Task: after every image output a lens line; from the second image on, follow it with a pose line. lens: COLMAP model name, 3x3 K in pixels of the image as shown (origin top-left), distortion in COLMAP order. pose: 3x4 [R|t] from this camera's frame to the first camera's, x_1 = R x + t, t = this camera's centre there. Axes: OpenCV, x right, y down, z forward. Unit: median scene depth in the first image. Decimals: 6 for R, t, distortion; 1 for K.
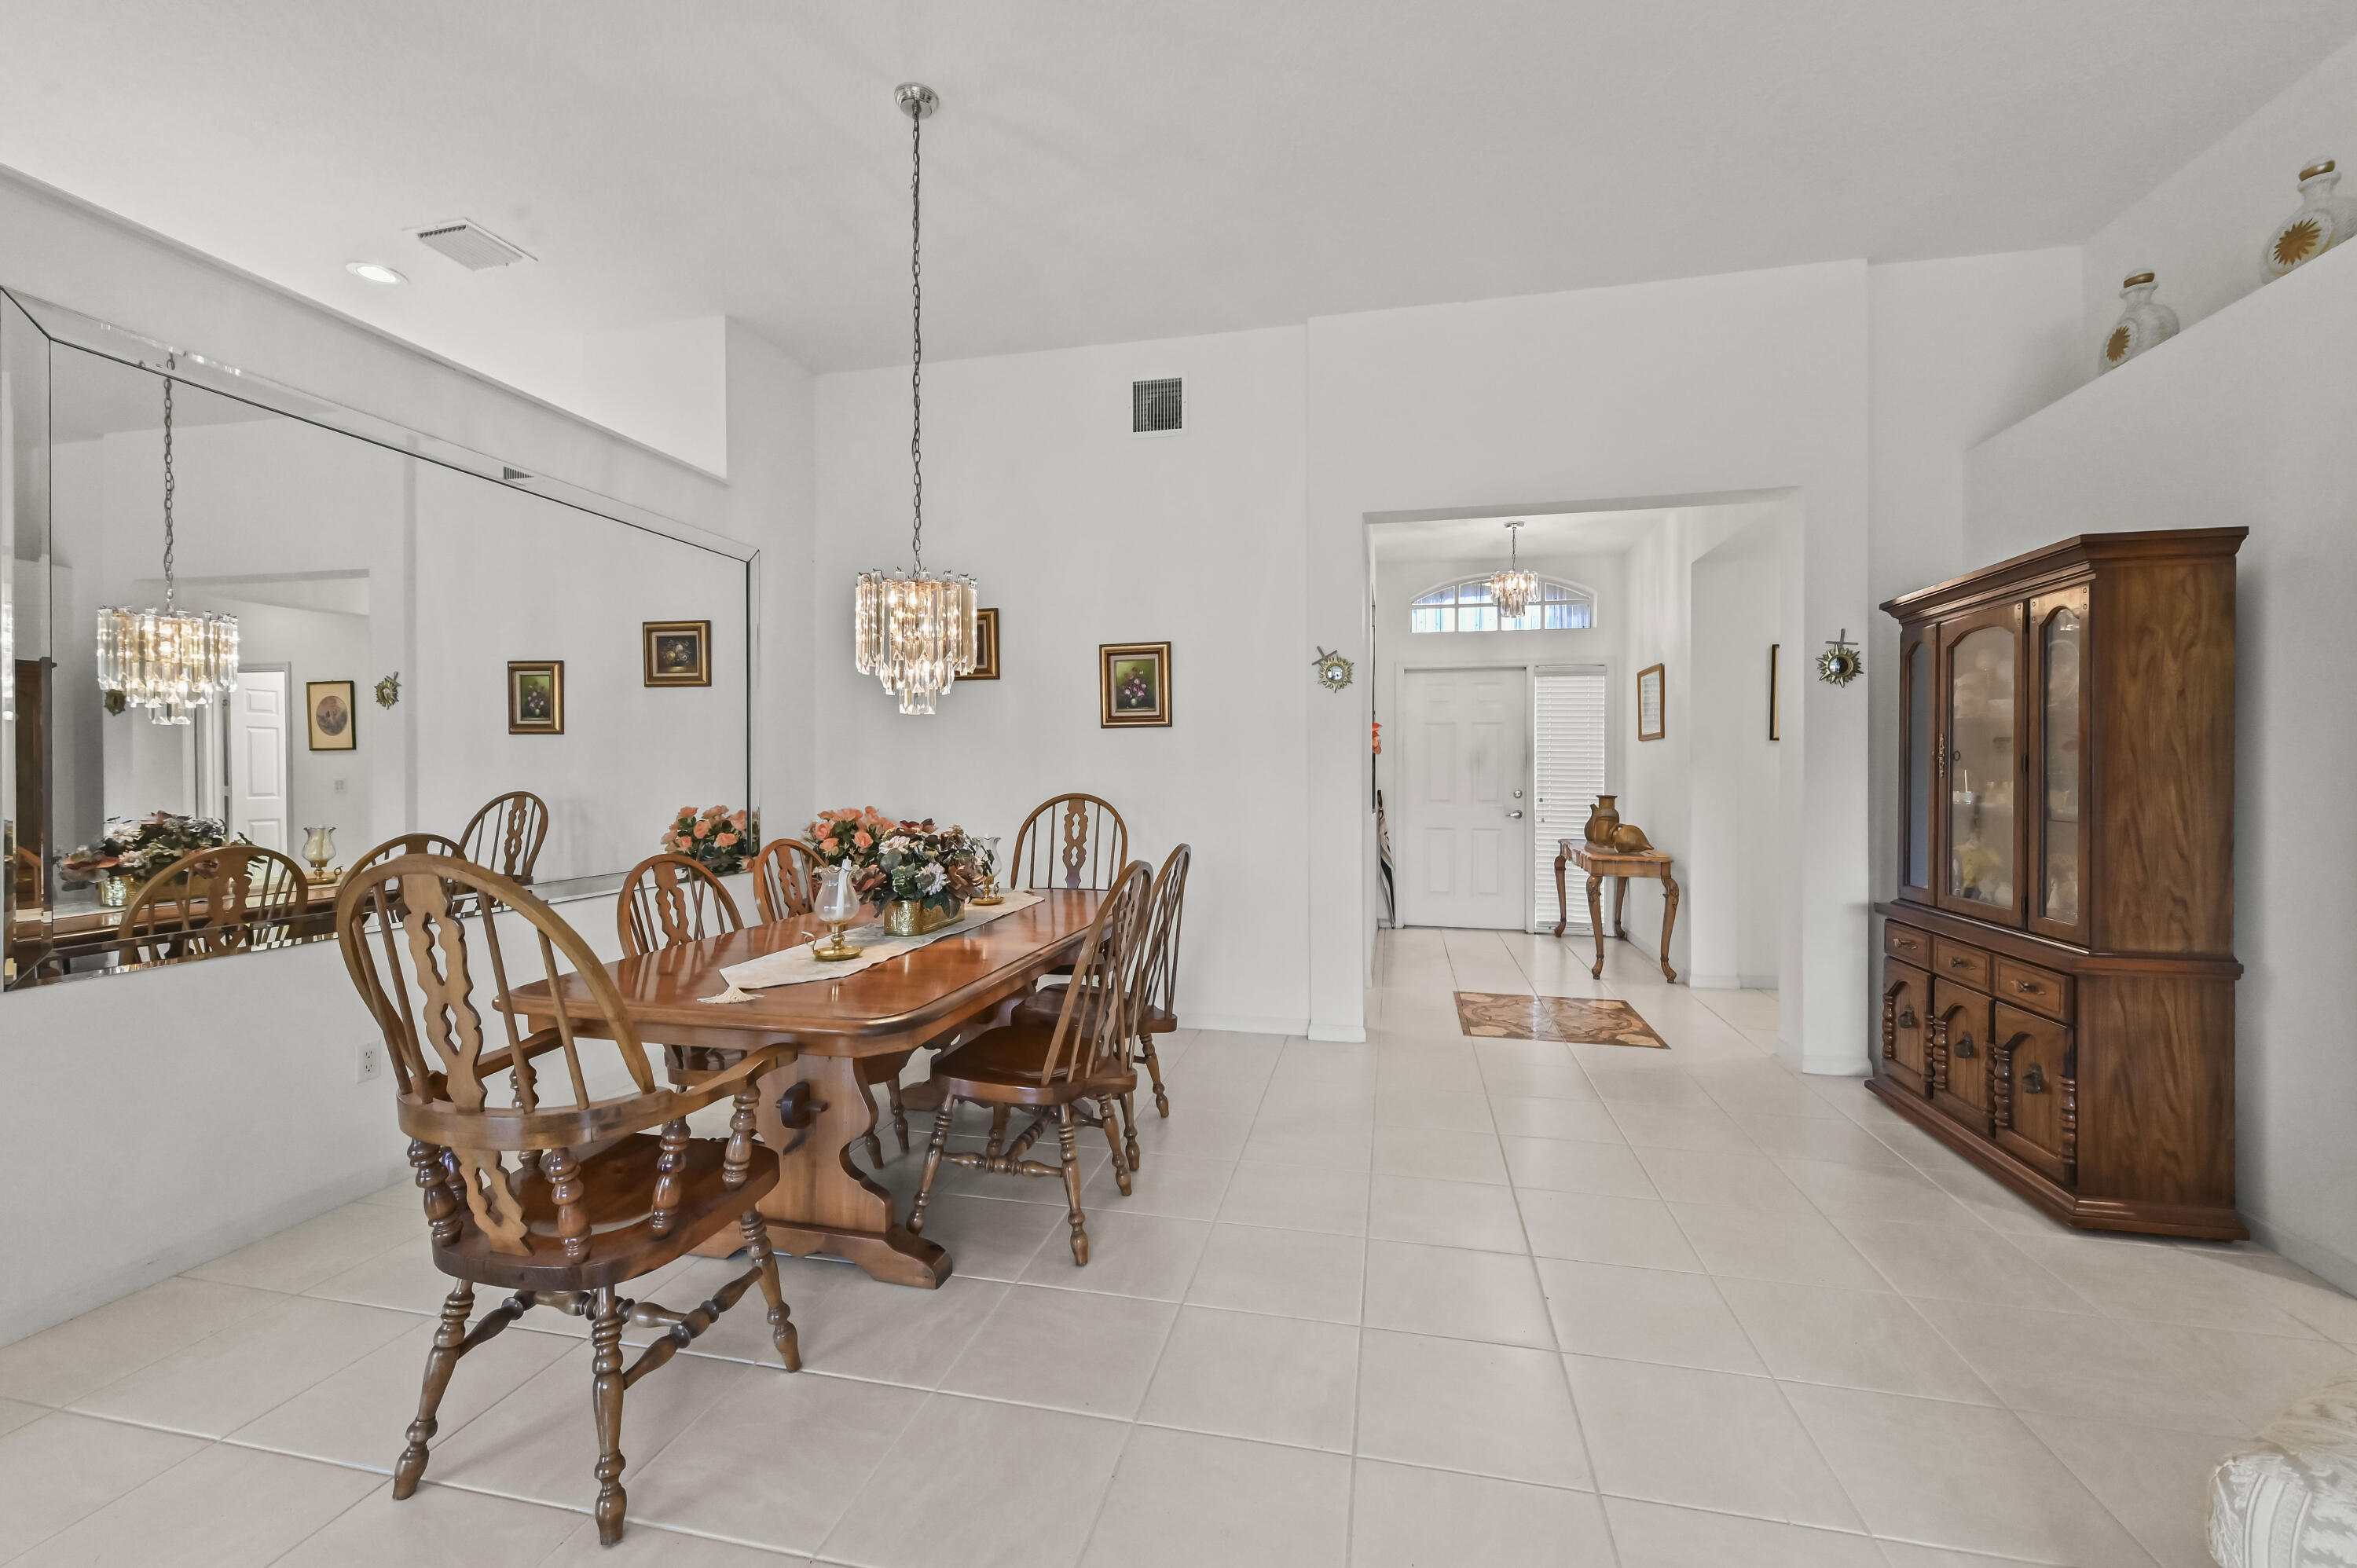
lens RADIAL K [[1077.0, 0, 1214.5], [0, 1077.0, 770.1], [0, 0, 1]] dist [0.002819, -0.000758]
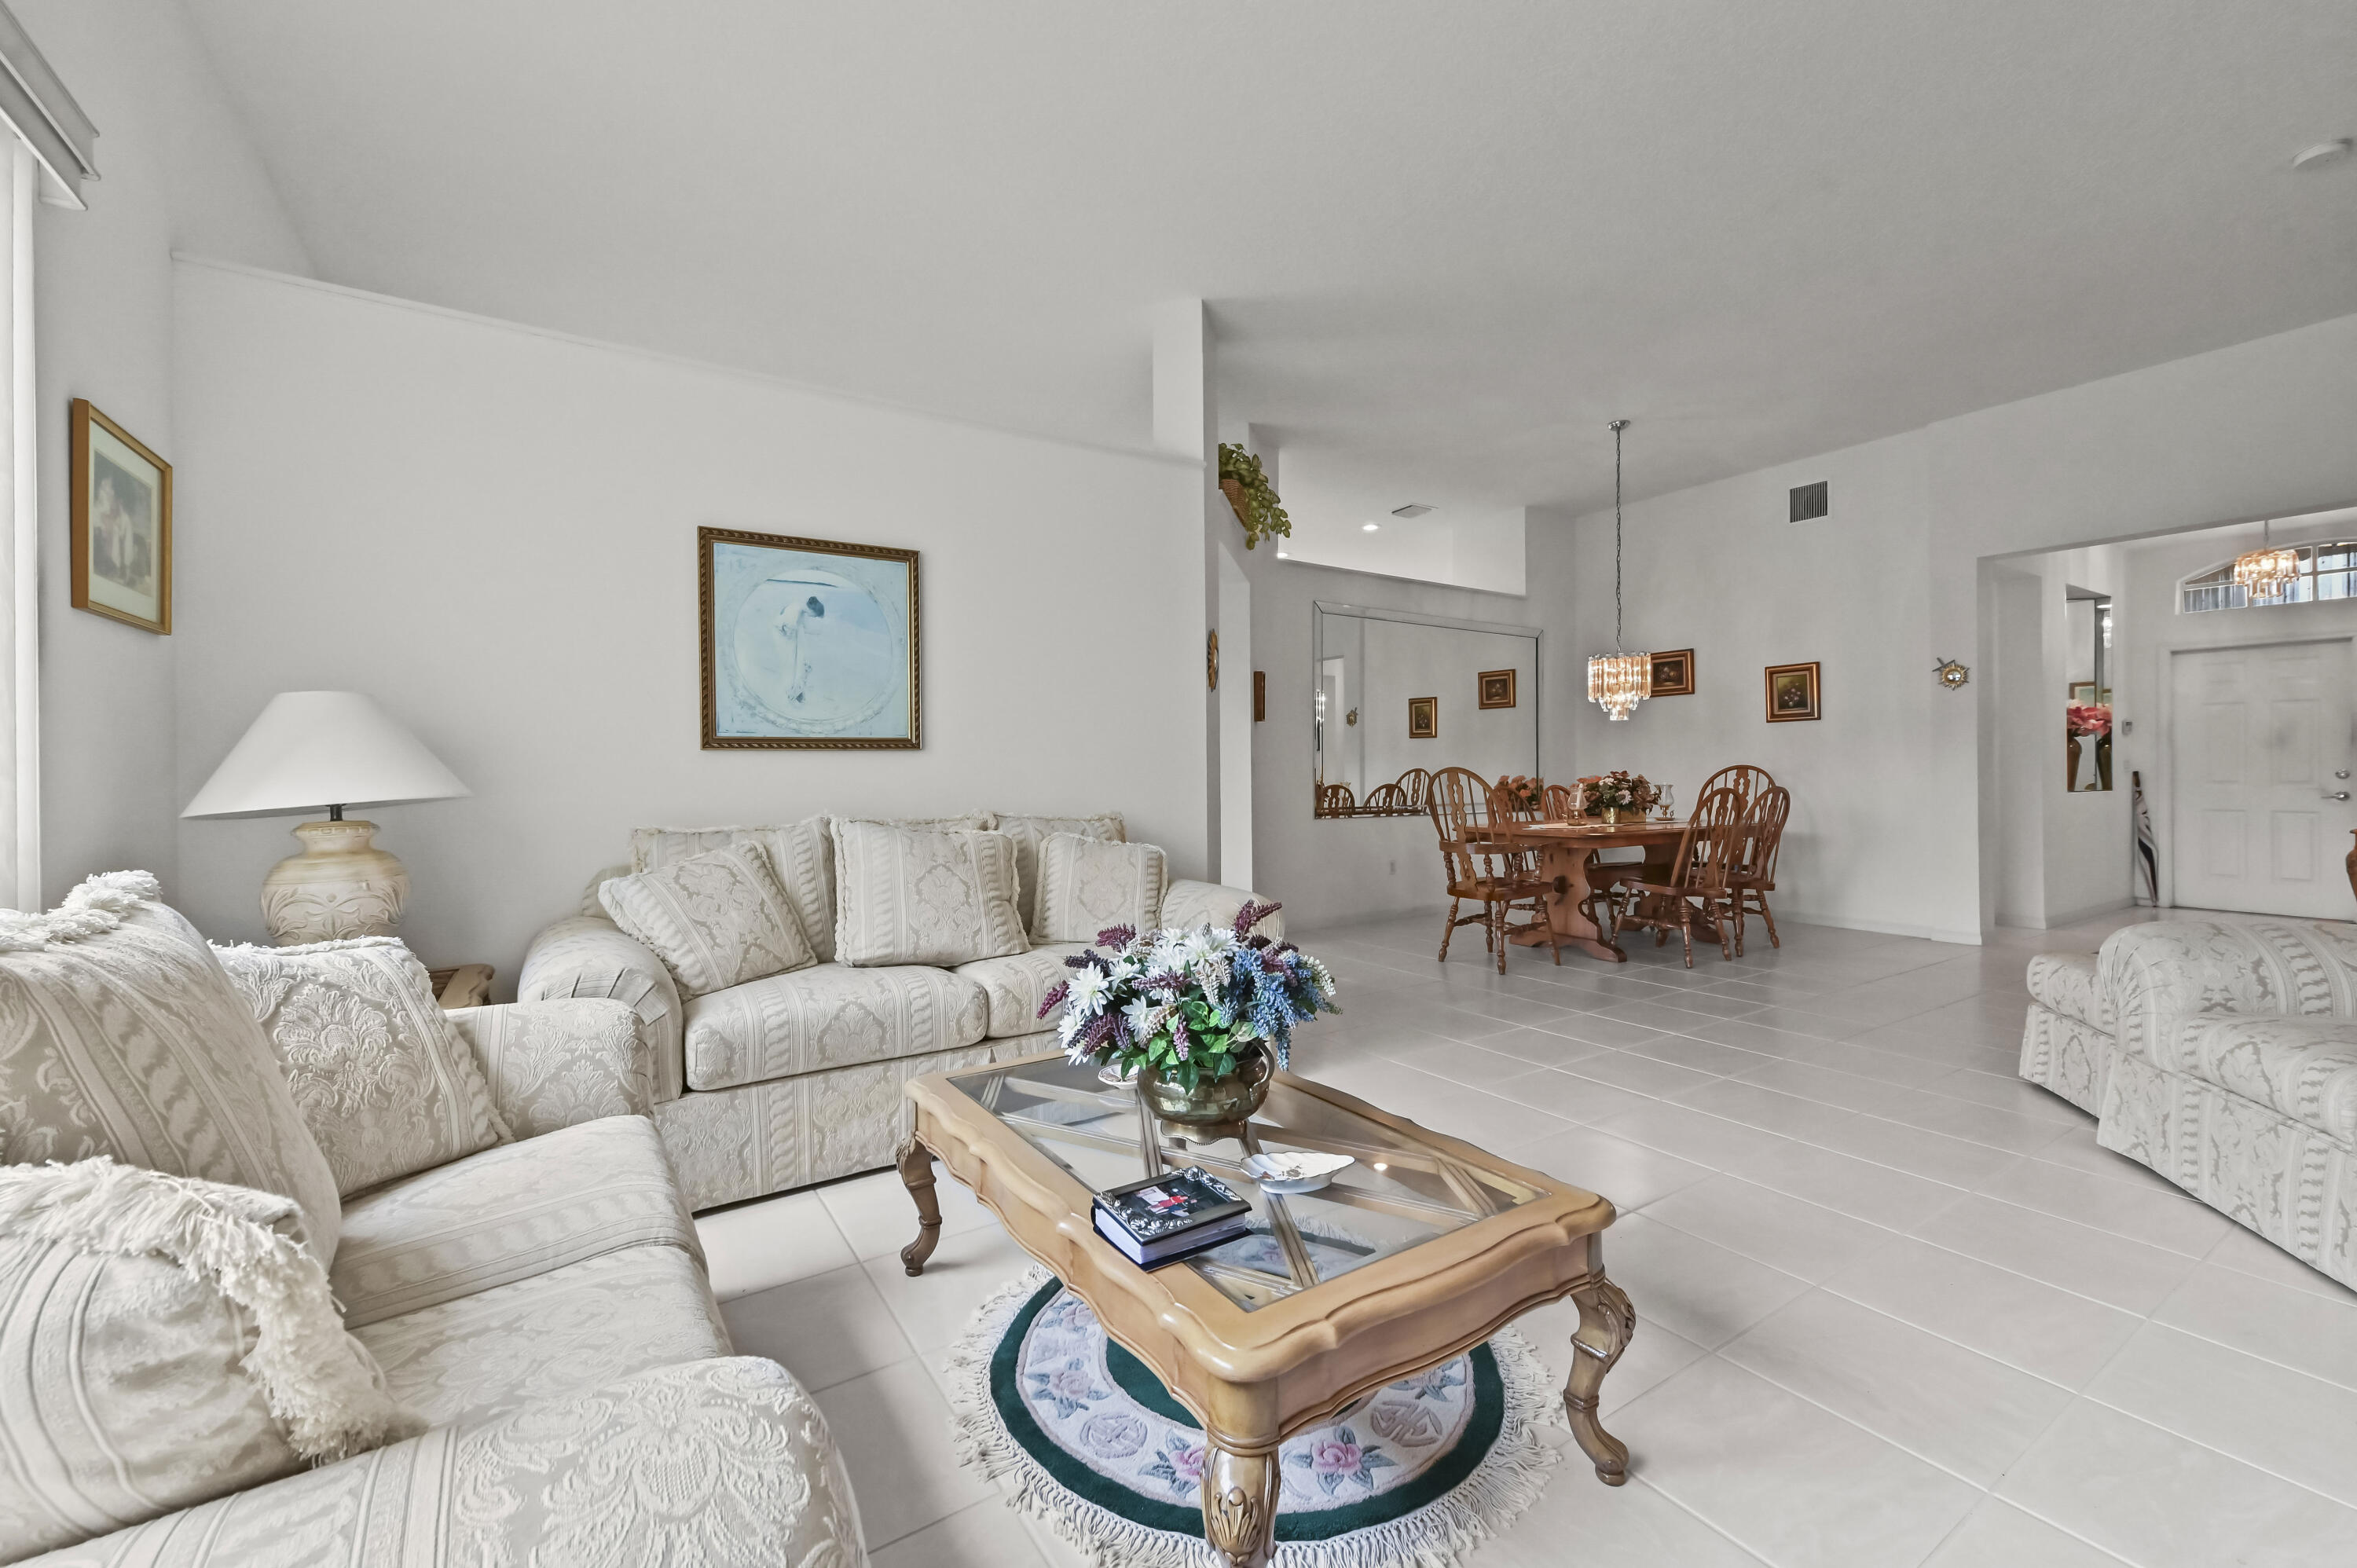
lens RADIAL K [[954.8, 0, 1186.6], [0, 954.8, 786.1], [0, 0, 1]] dist [0.002127, 0.000157]
pose [[0.728647, 0.006039, -0.684863, 0.235803], [0.006338, 0.999859, 0.015560, 0.025716], [0.684860, -0.015678, 0.728506, -0.569896]]
